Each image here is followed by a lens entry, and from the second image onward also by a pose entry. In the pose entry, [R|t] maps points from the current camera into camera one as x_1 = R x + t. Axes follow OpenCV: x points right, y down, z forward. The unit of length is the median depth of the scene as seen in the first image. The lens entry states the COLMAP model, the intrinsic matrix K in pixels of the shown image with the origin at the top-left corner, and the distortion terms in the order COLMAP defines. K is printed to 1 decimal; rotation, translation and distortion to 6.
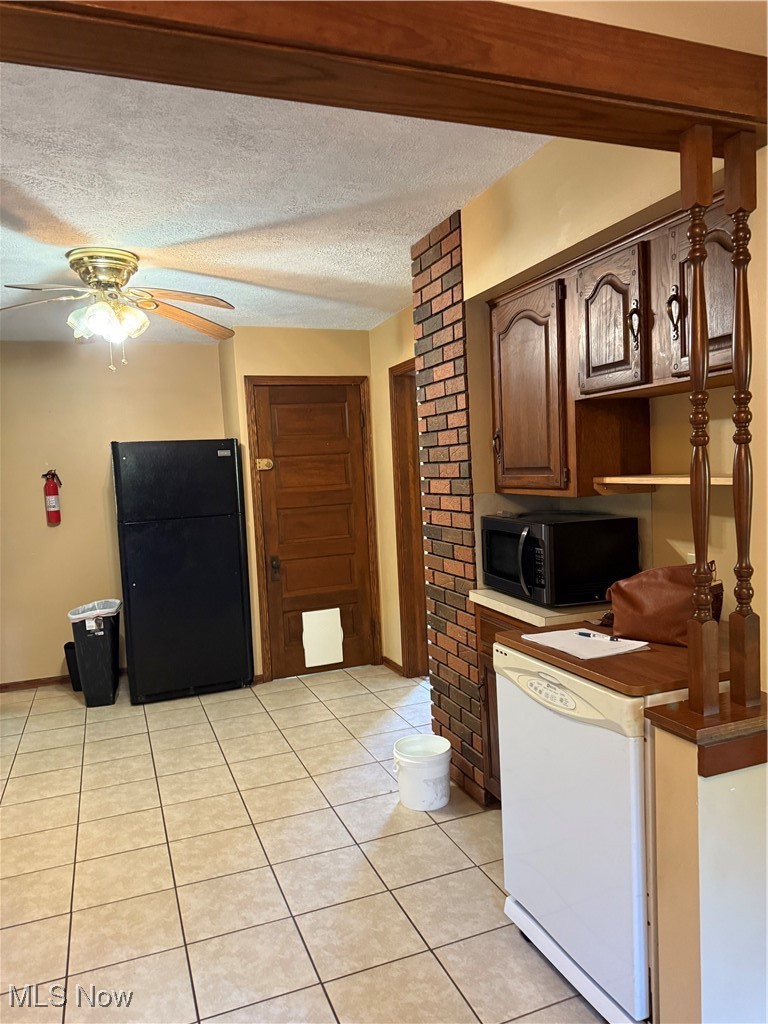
lens RADIAL K [[749.2, 0, 384.0], [0, 749.2, 512.0], [0, 0, 1]] dist [0.125906, -0.130533]
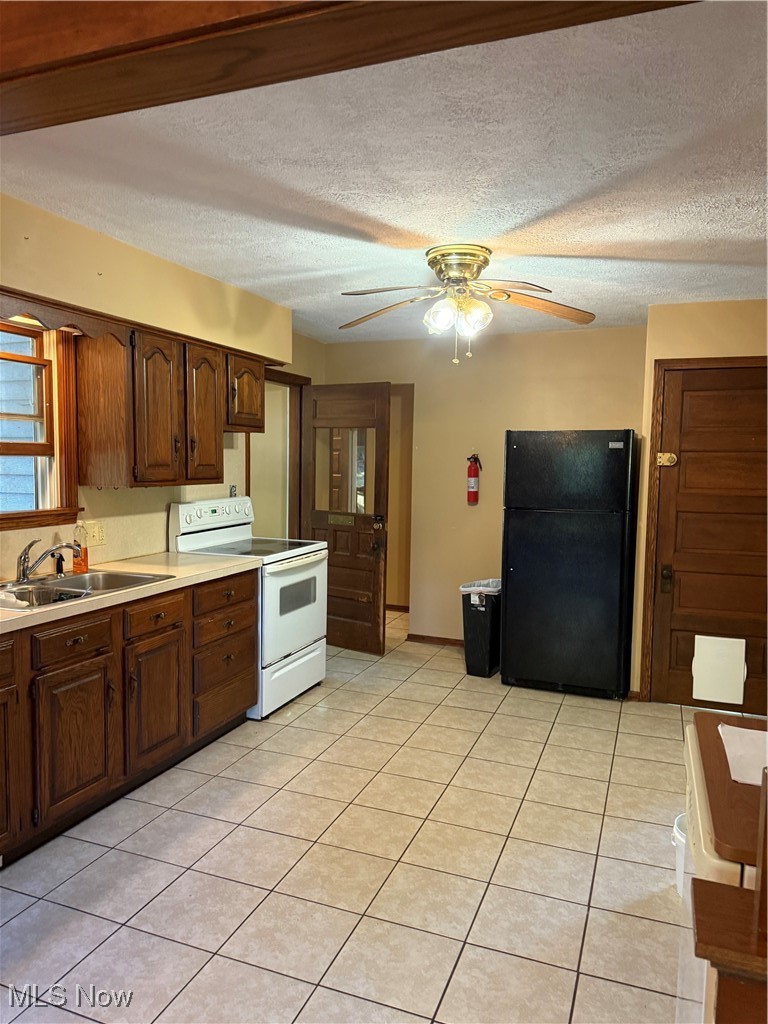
lens RADIAL K [[749.2, 0, 384.0], [0, 749.2, 512.0], [0, 0, 1]] dist [0.125906, -0.130533]
pose [[0.744737, 0.111700, -0.657944, 0.227839], [-0.097028, 0.993540, 0.058847, -0.027354], [0.660267, 0.020013, 0.750764, 0.132218]]
